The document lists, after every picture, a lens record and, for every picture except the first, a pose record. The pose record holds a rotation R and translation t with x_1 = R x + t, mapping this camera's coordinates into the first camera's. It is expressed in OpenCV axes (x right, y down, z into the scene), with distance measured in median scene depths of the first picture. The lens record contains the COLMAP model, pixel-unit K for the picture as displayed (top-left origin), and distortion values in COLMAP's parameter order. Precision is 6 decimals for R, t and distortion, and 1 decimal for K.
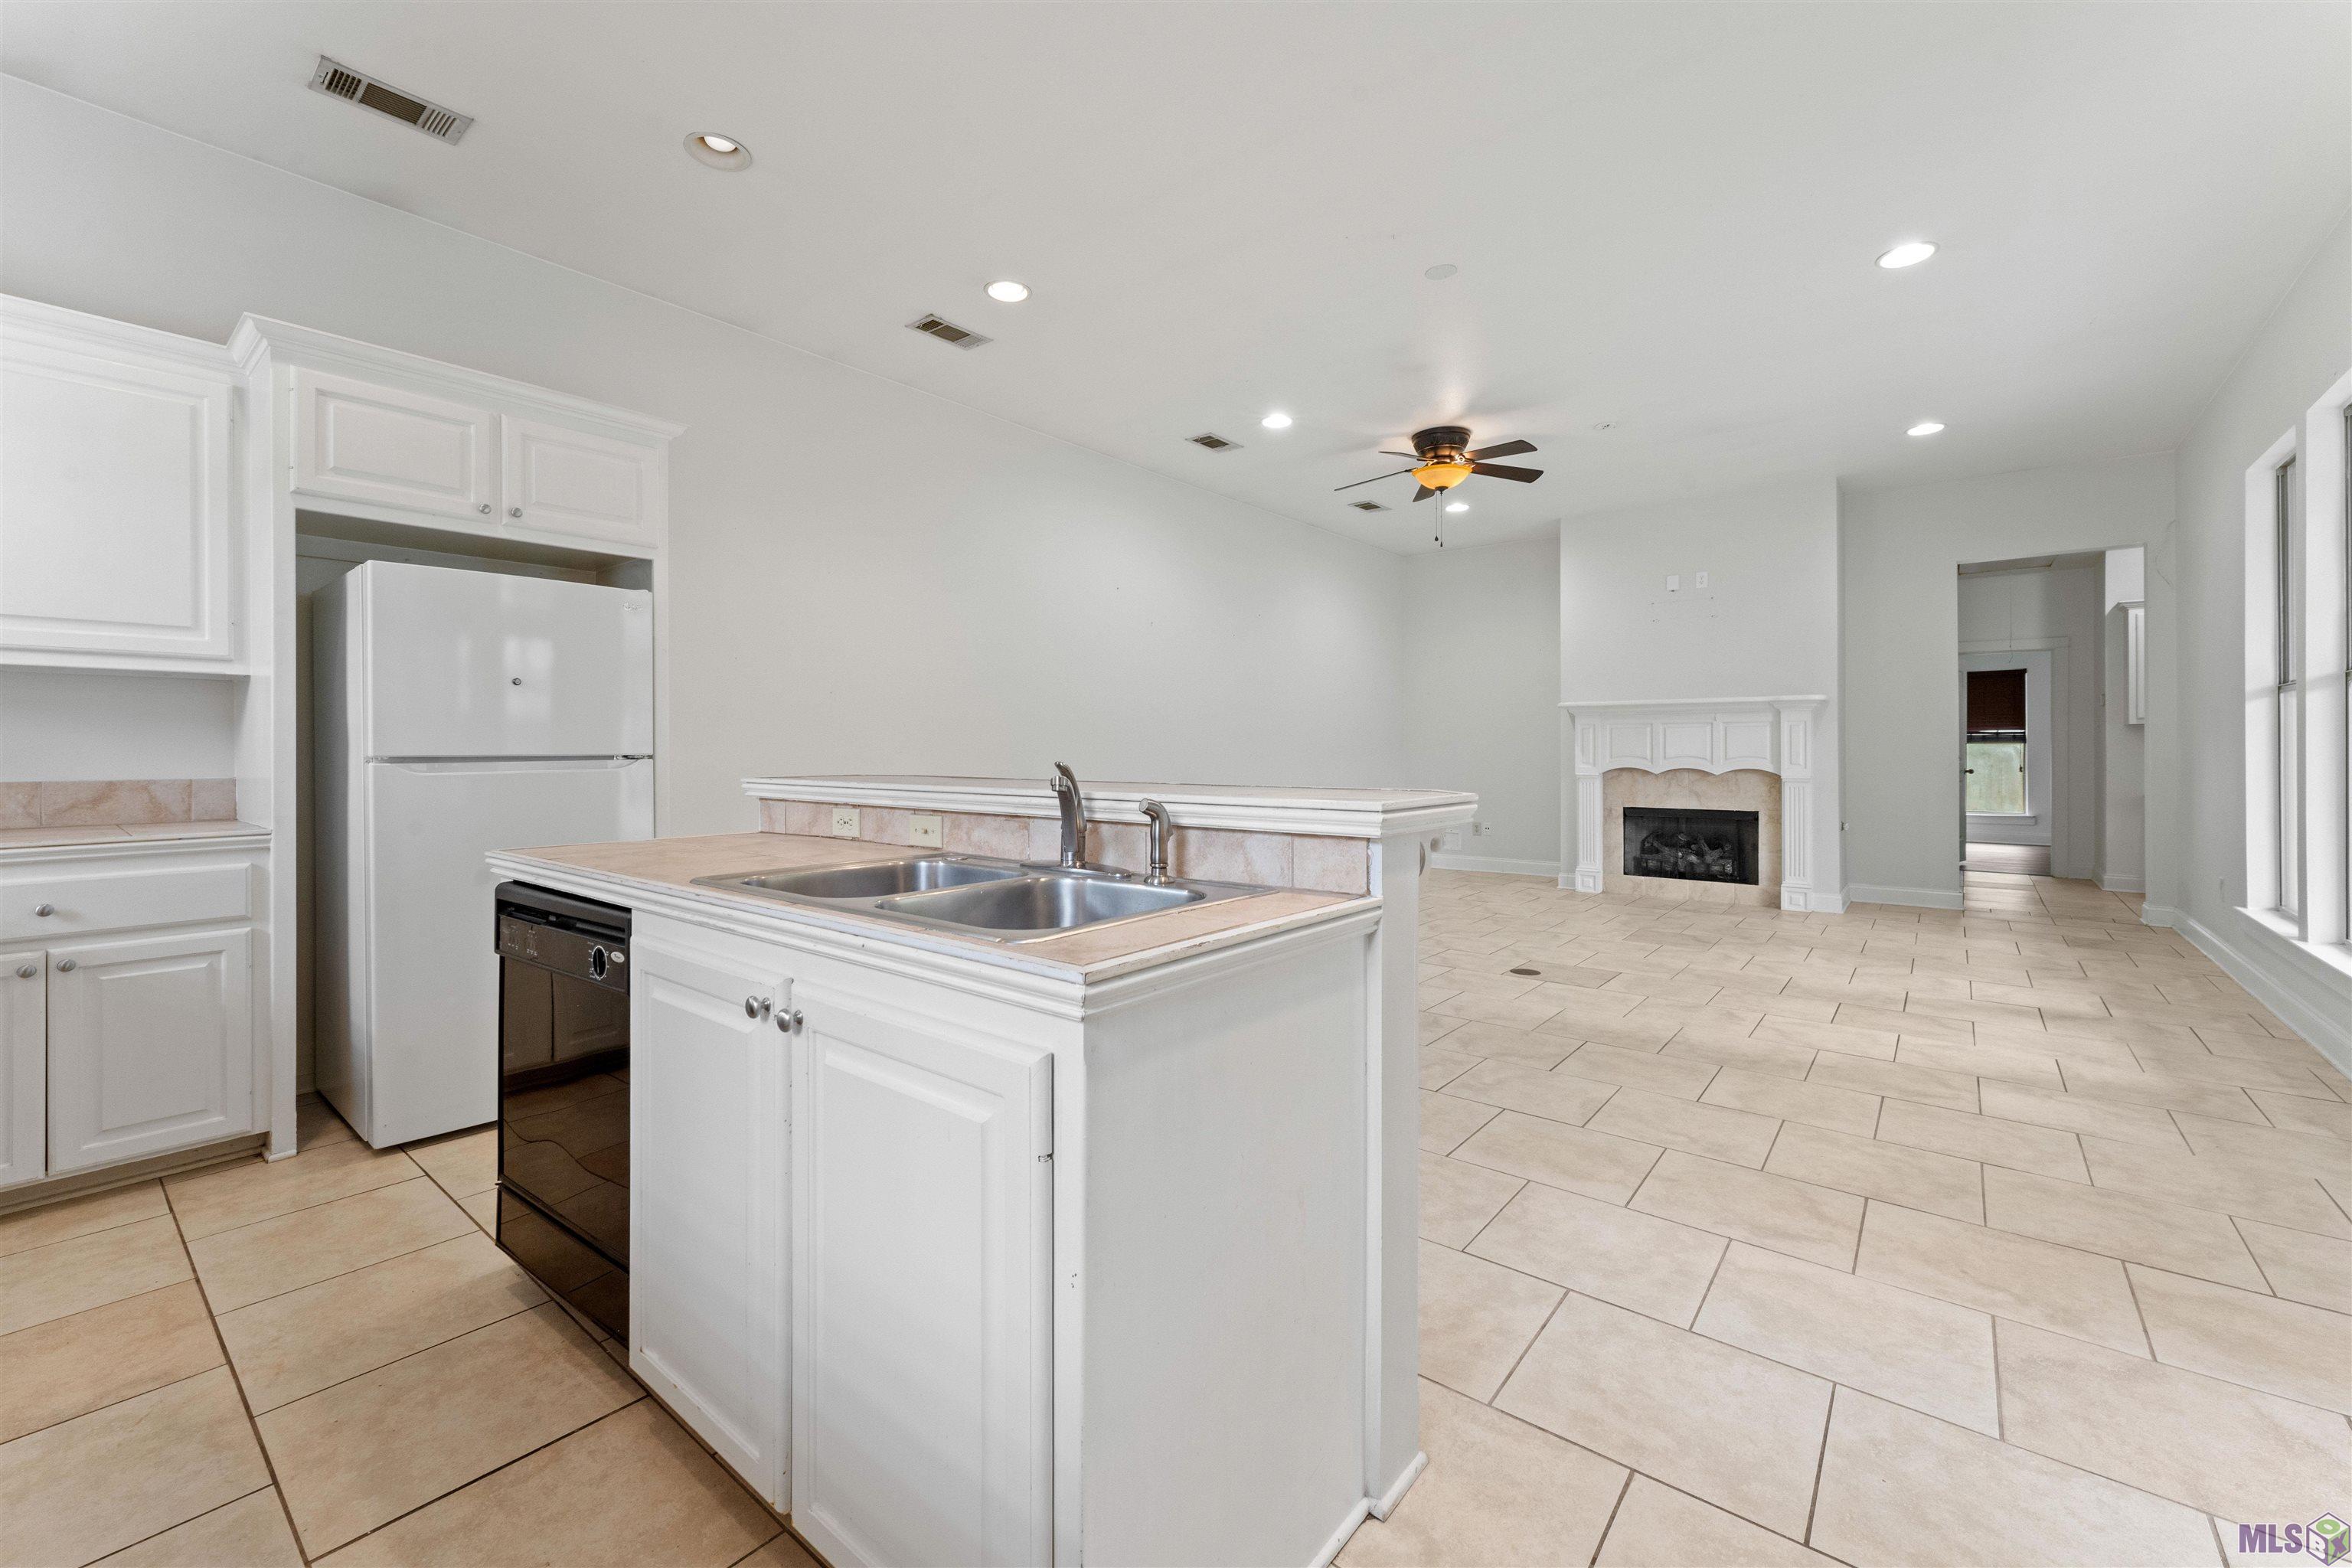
lens RADIAL K [[953.6, 0, 1148.4], [0, 953.6, 745.4], [0, 0, 1]] dist [0.000926, 0.000097]
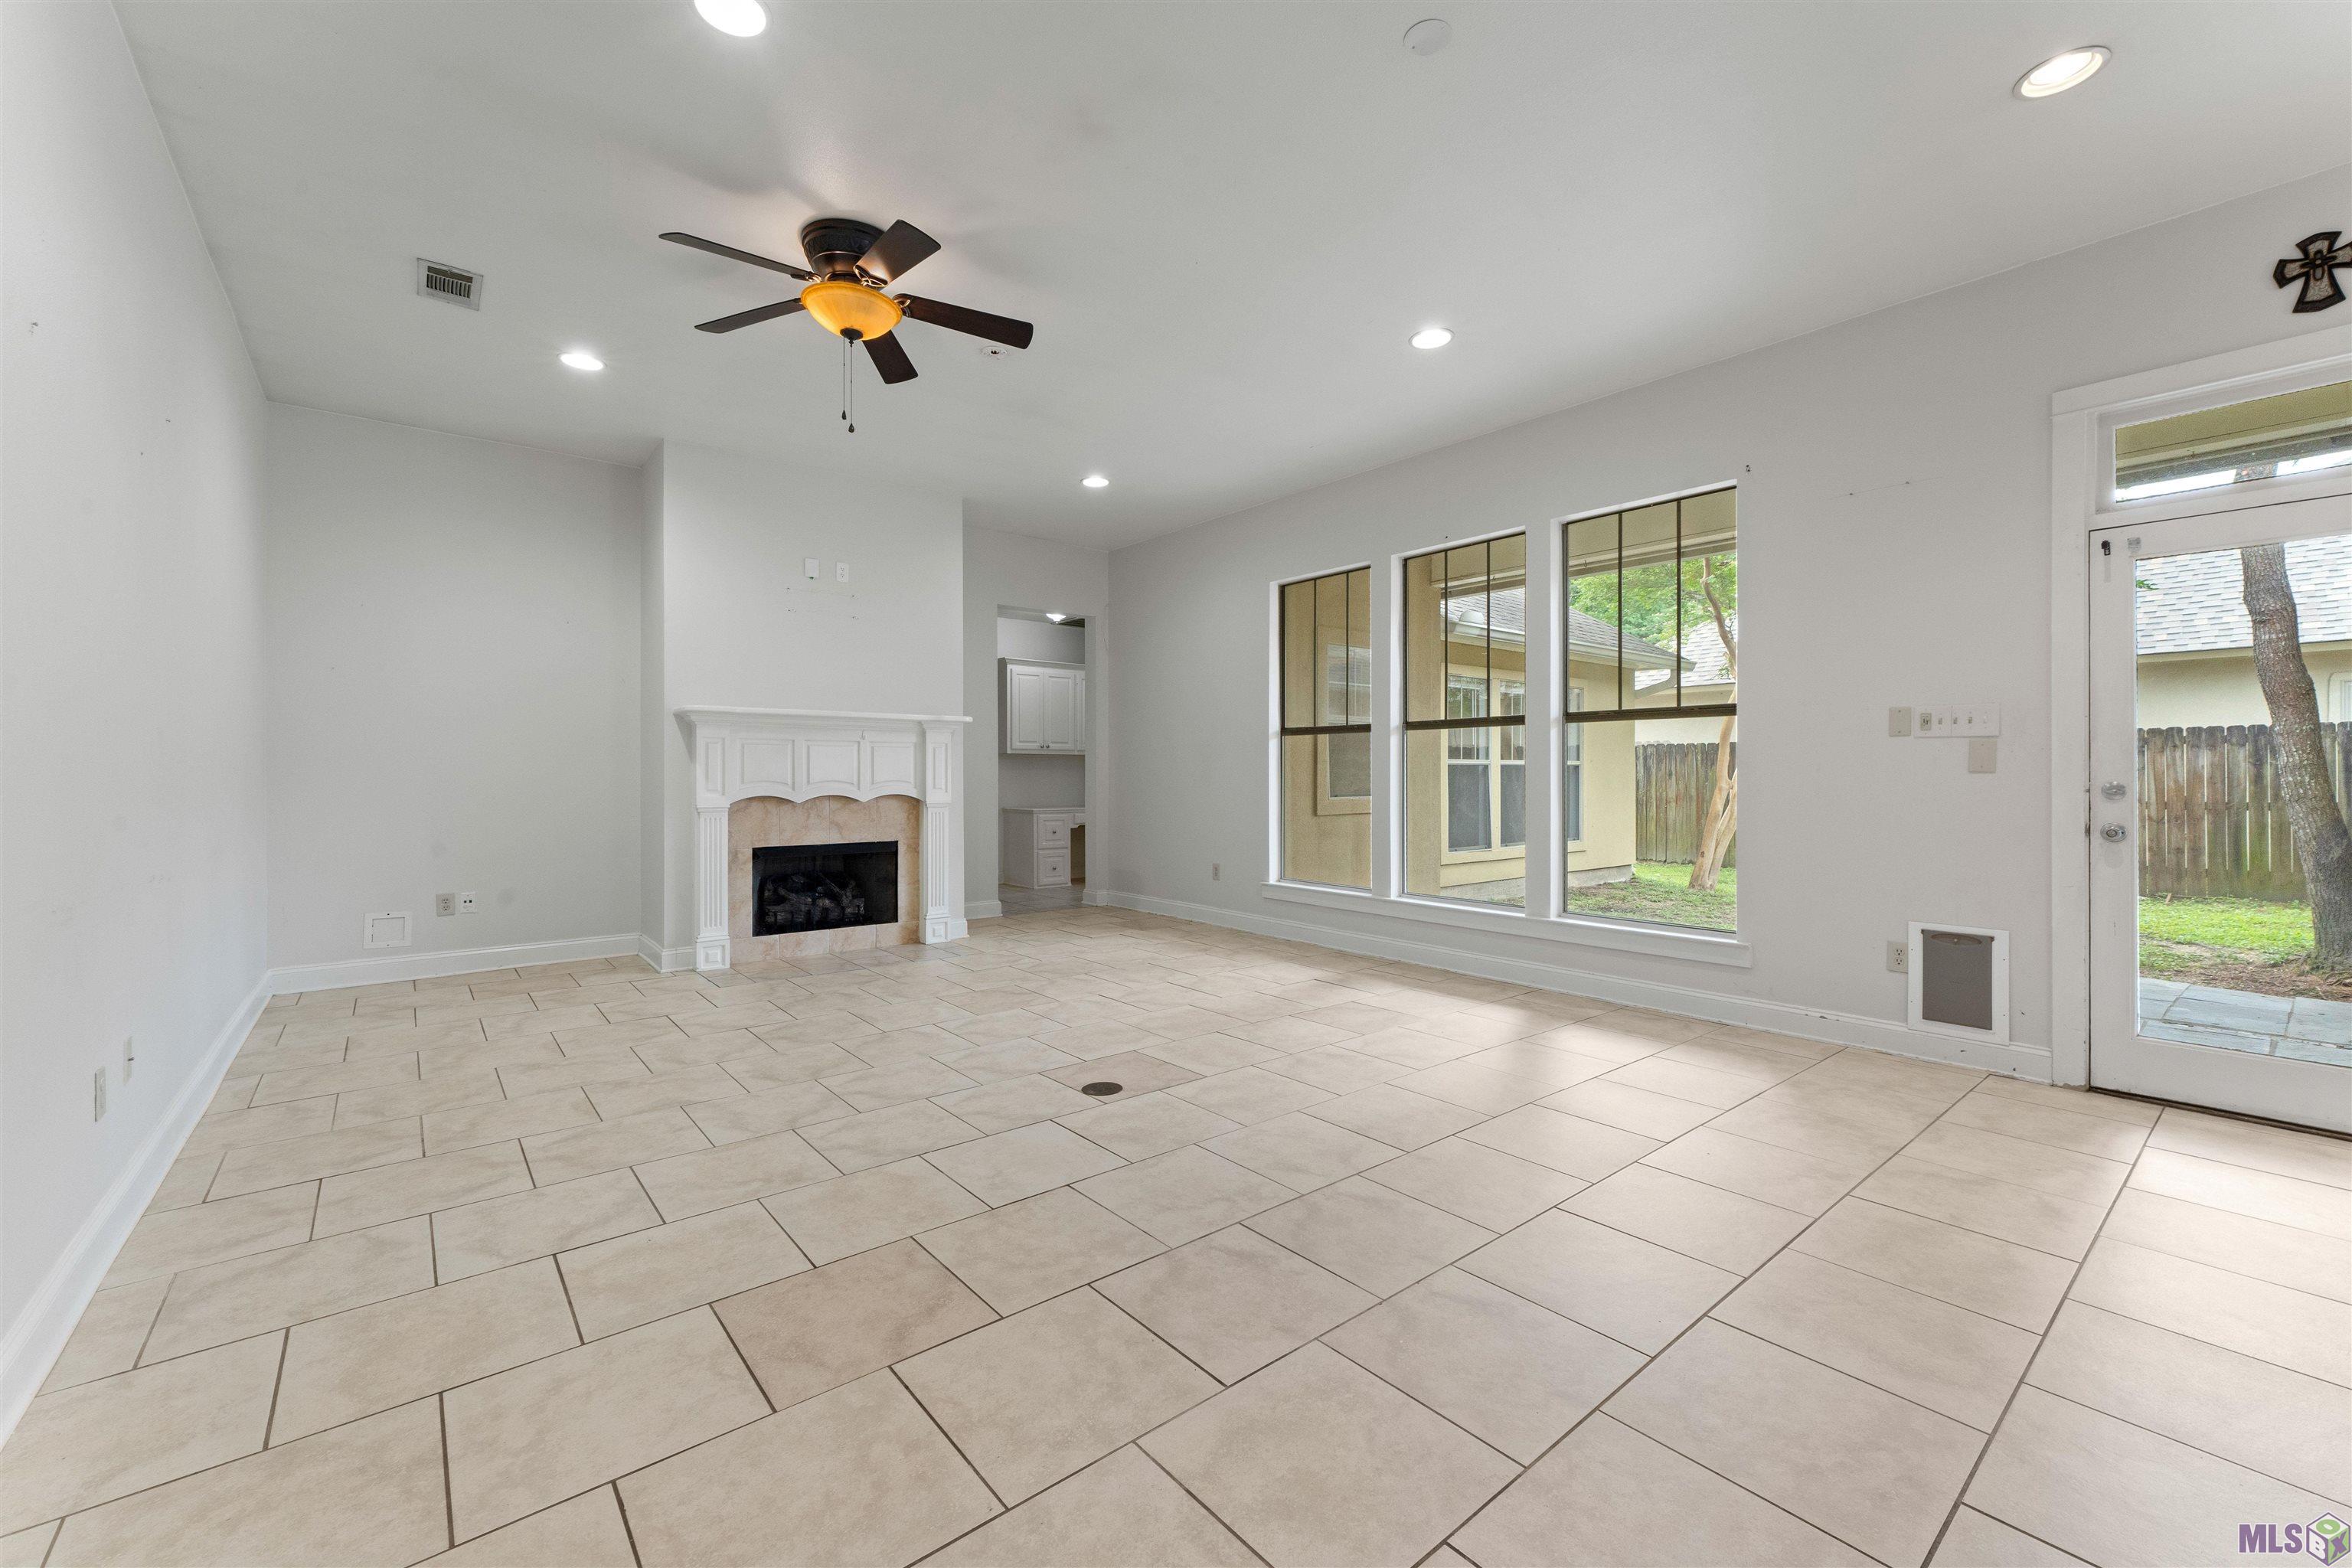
lens RADIAL K [[953.6, 0, 1166.0], [0, 953.6, 773.8], [0, 0, 1]] dist [0.000926, 0.000097]
pose [[0.190939, 0.001015, 0.981601, -0.463159], [-0.006651, 0.999978, 0.000260, 0.008163], [-0.981579, -0.006578, 0.190941, 1.328036]]
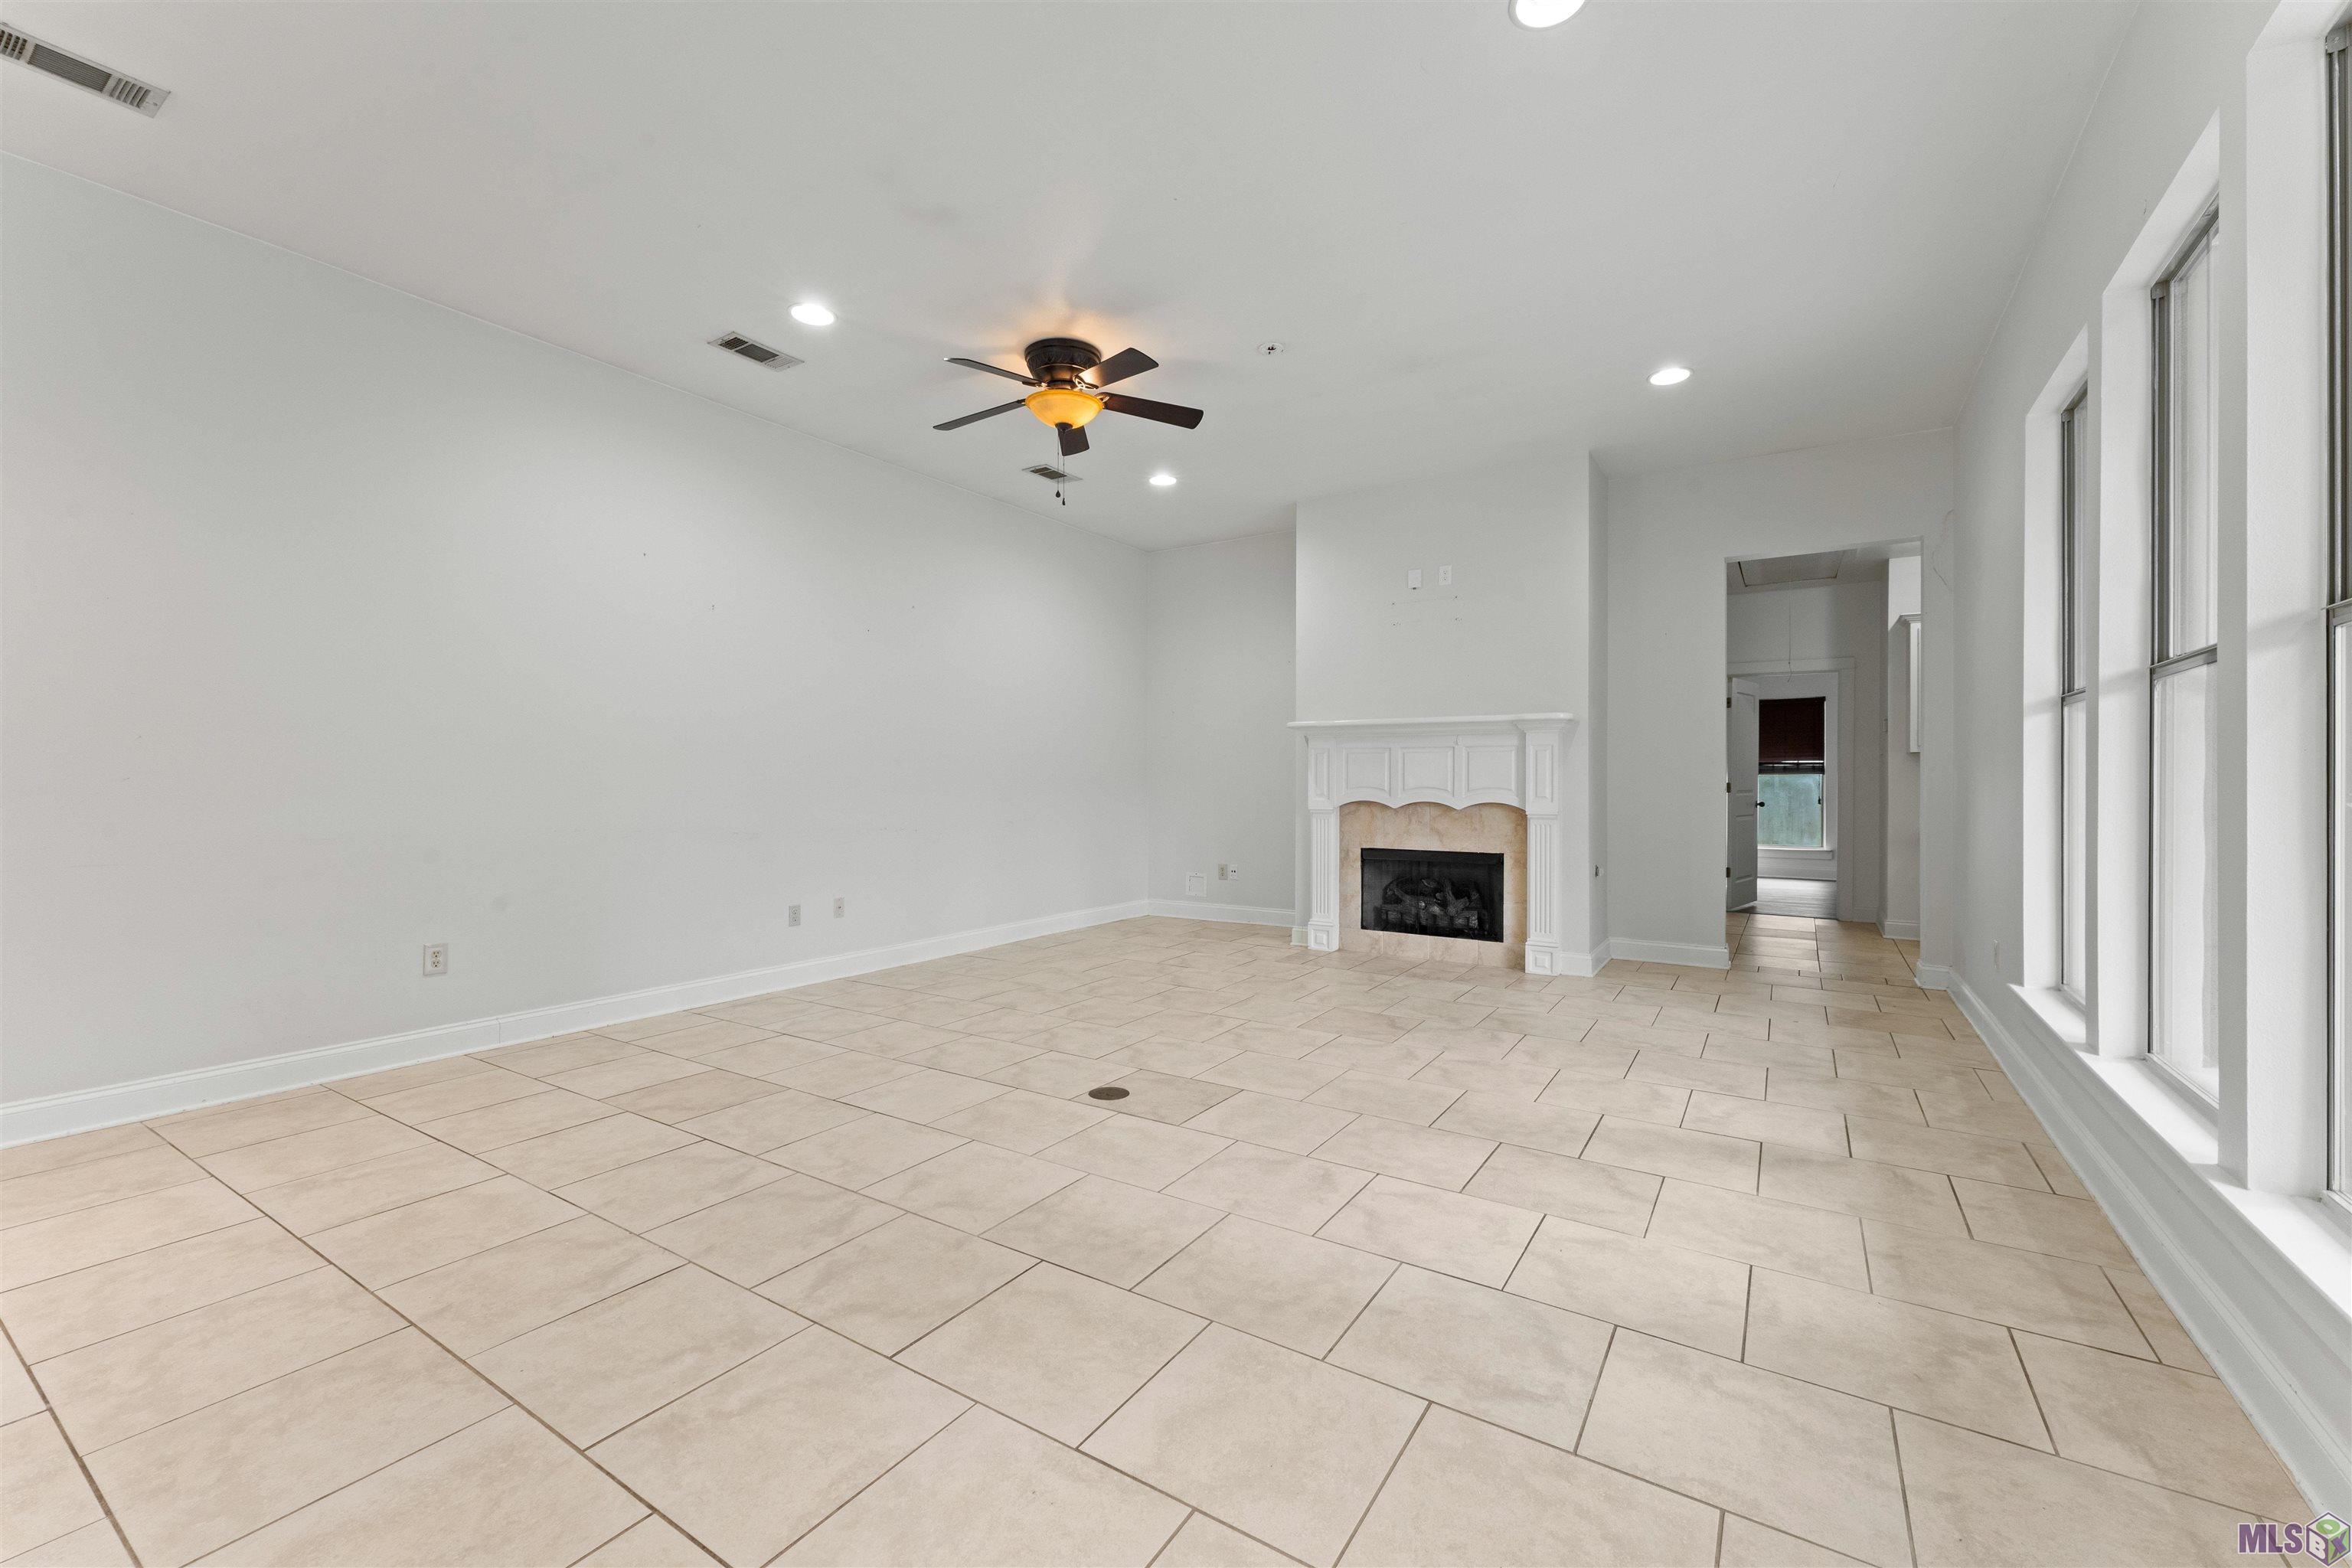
lens RADIAL K [[953.6, 0, 1156.4], [0, 953.6, 777.8], [0, 0, 1]] dist [0.000926, 0.000097]
pose [[0.993568, 0.003305, 0.113185, 0.564488], [-0.003607, 0.999990, 0.002461, 0.005314], [-0.113176, -0.002854, 0.993571, 0.483098]]
